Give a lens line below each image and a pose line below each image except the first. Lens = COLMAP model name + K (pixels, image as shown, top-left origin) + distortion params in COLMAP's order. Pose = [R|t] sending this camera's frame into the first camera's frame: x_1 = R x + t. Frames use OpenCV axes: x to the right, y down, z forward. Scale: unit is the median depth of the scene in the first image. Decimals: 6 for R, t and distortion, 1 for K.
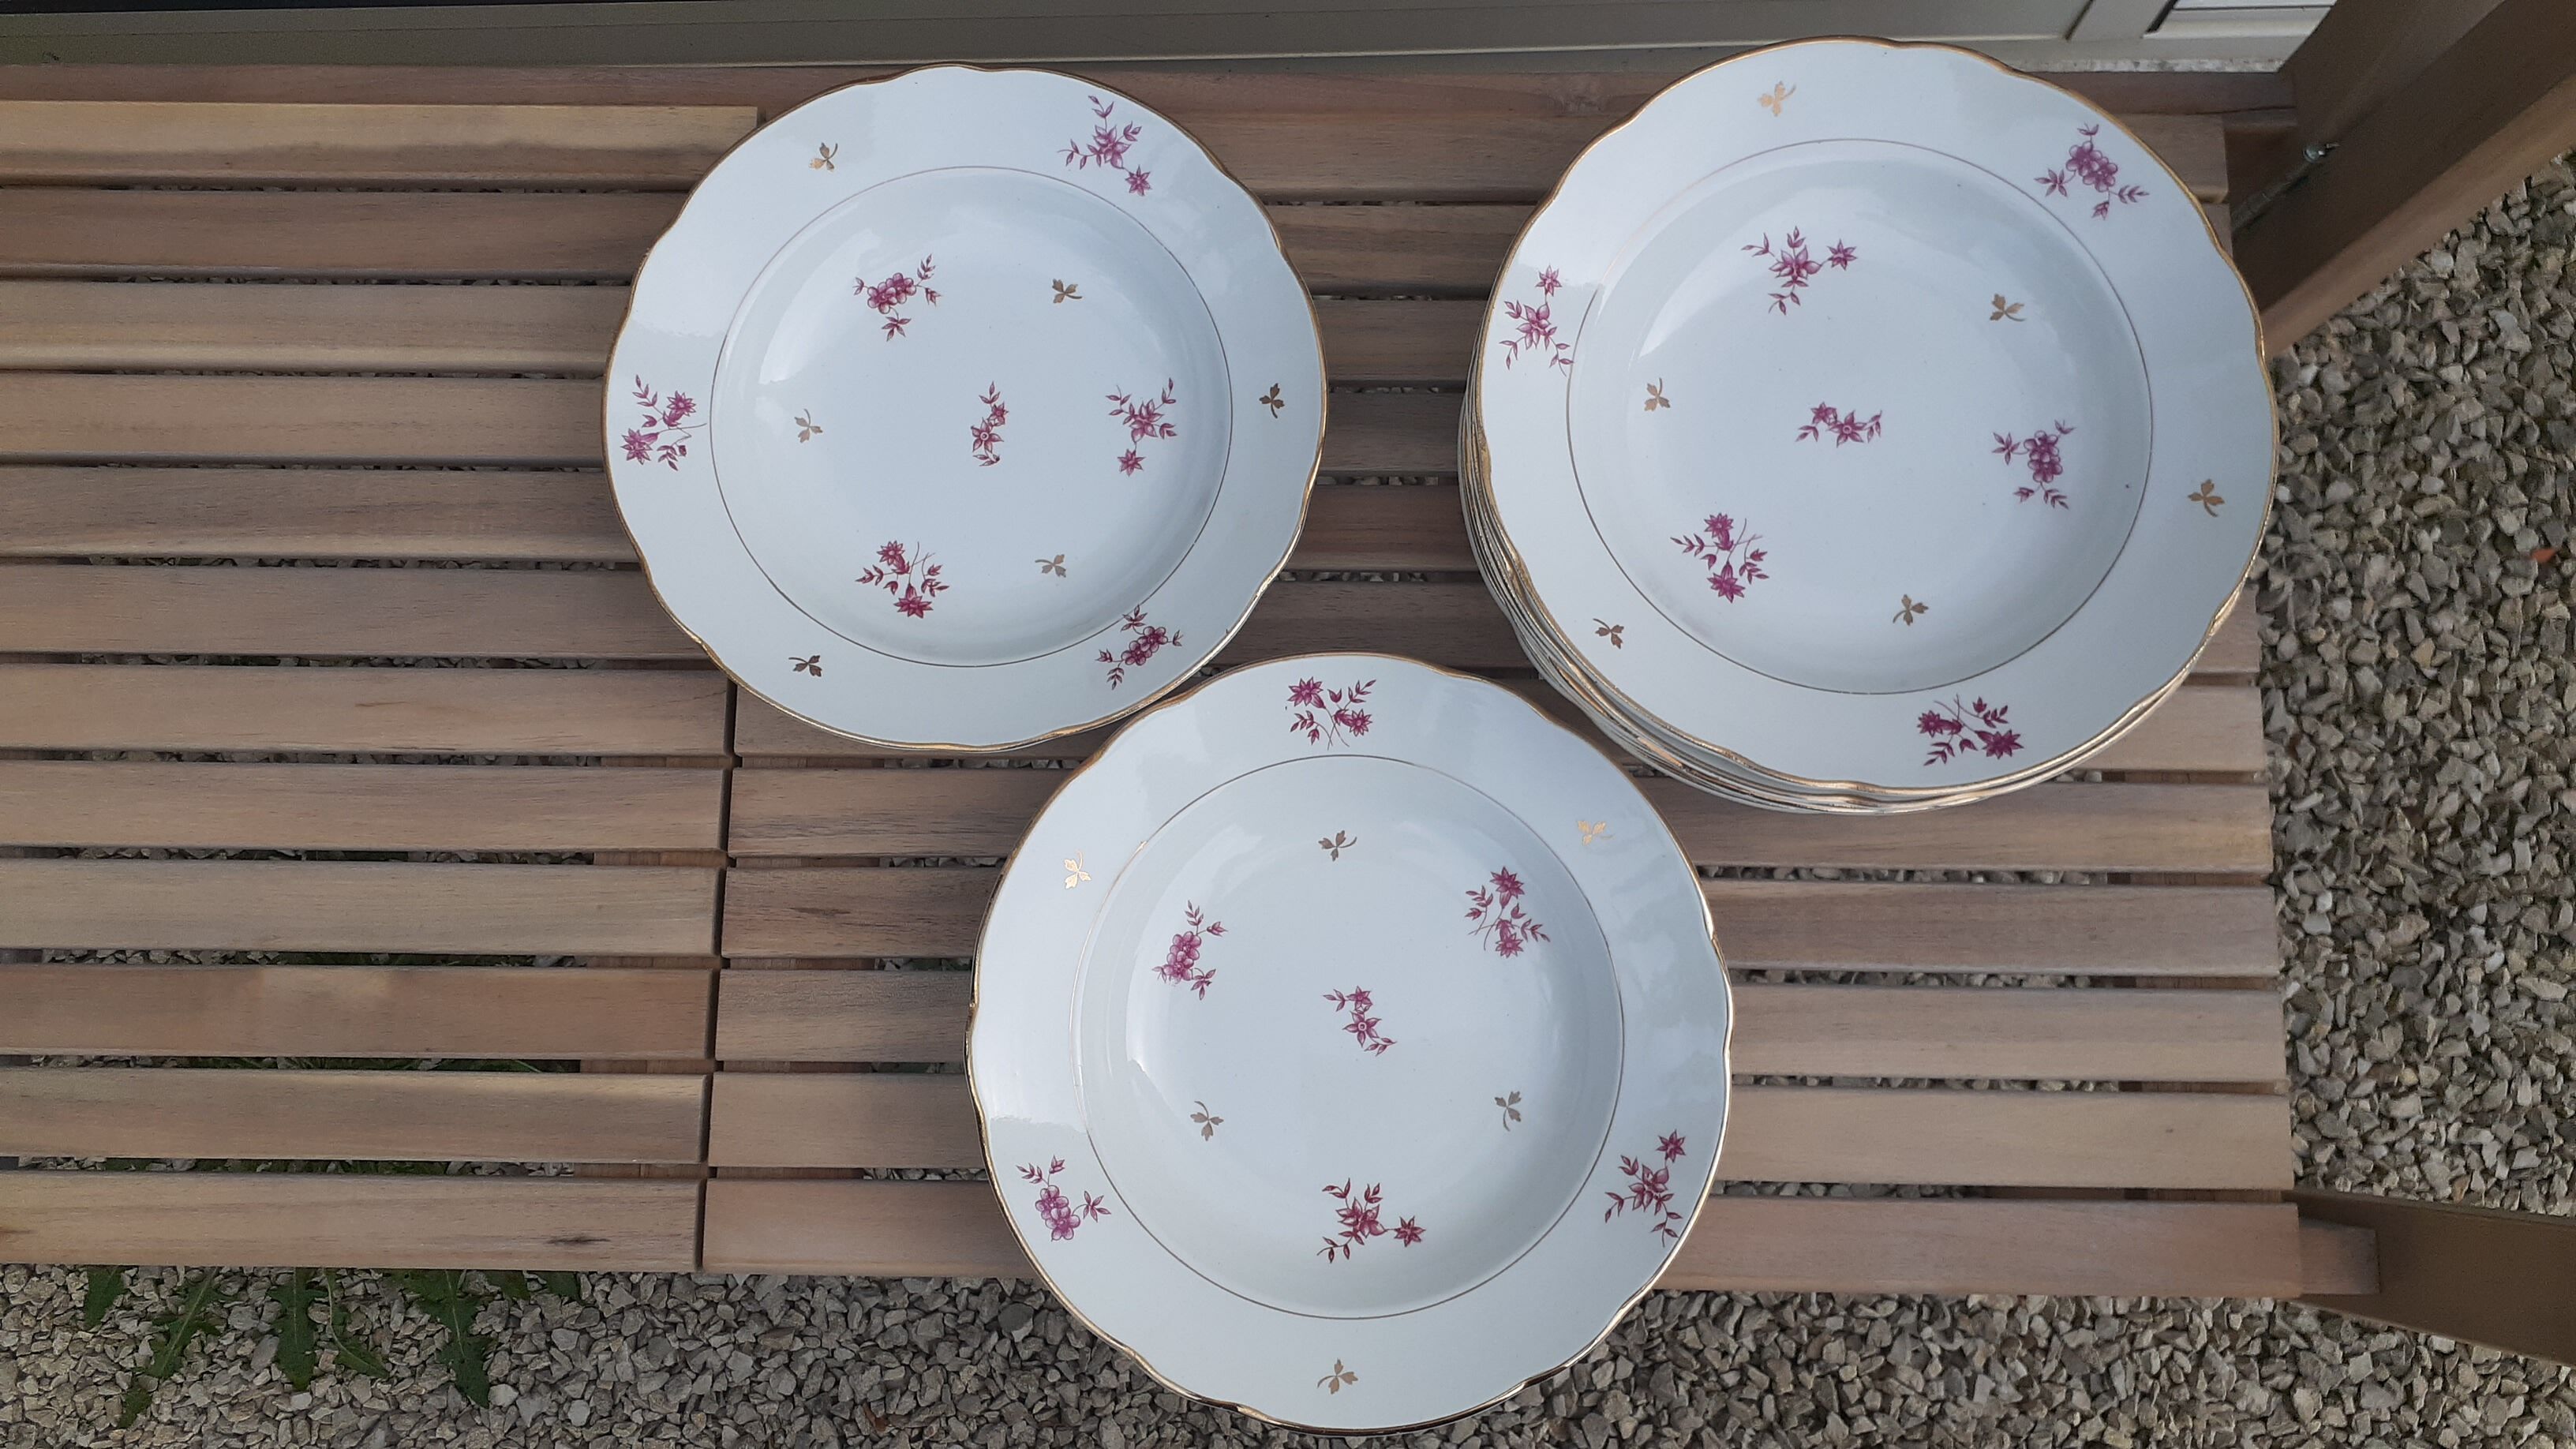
lens RADIAL K [[1971.6, 0, 1318.7], [0, 1971.6, 668.6], [0, 0, 1]] dist [0.017610, -0.006030]
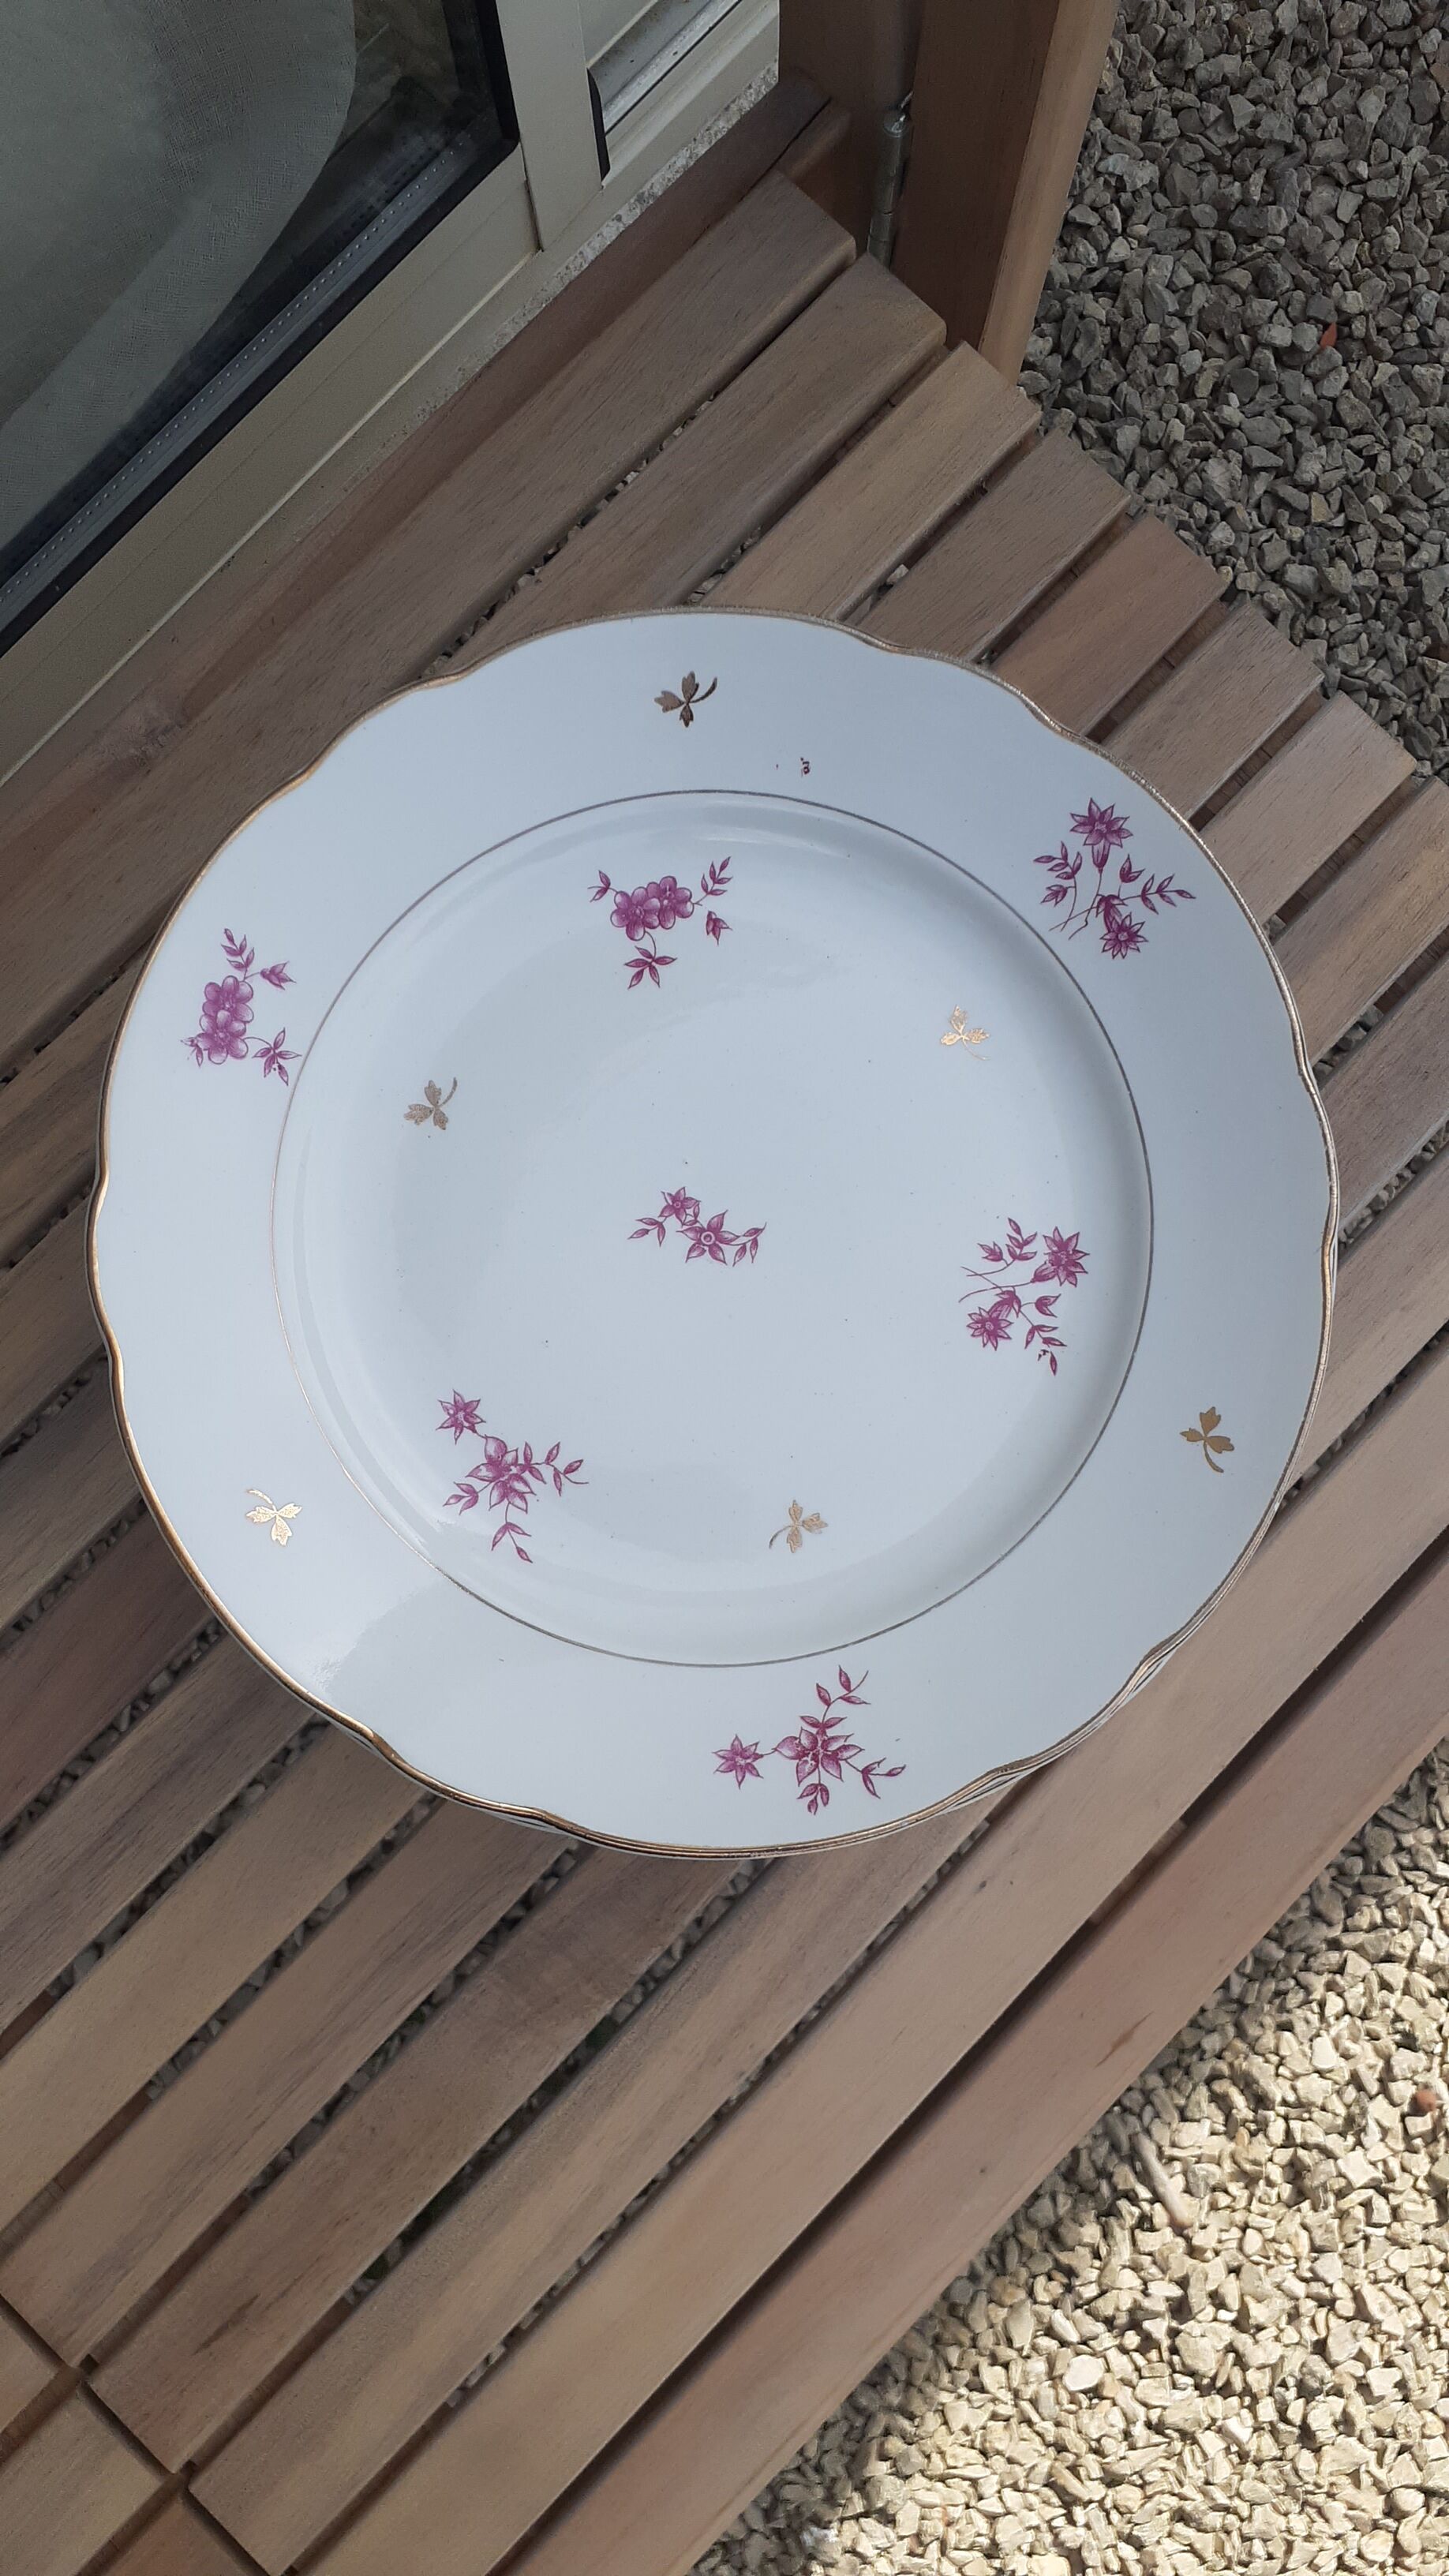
lens RADIAL K [[2019.5, 0, 766.1], [0, 2019.5, 1291.9], [0, 0, 1]] dist [-0.012775, 0.041944]
pose [[0.684777, -0.721119, 0.105200, 0.041701], [0.711635, 0.692793, 0.116681, -0.046441], [-0.157022, -0.005036, 0.987582, 0.146008]]
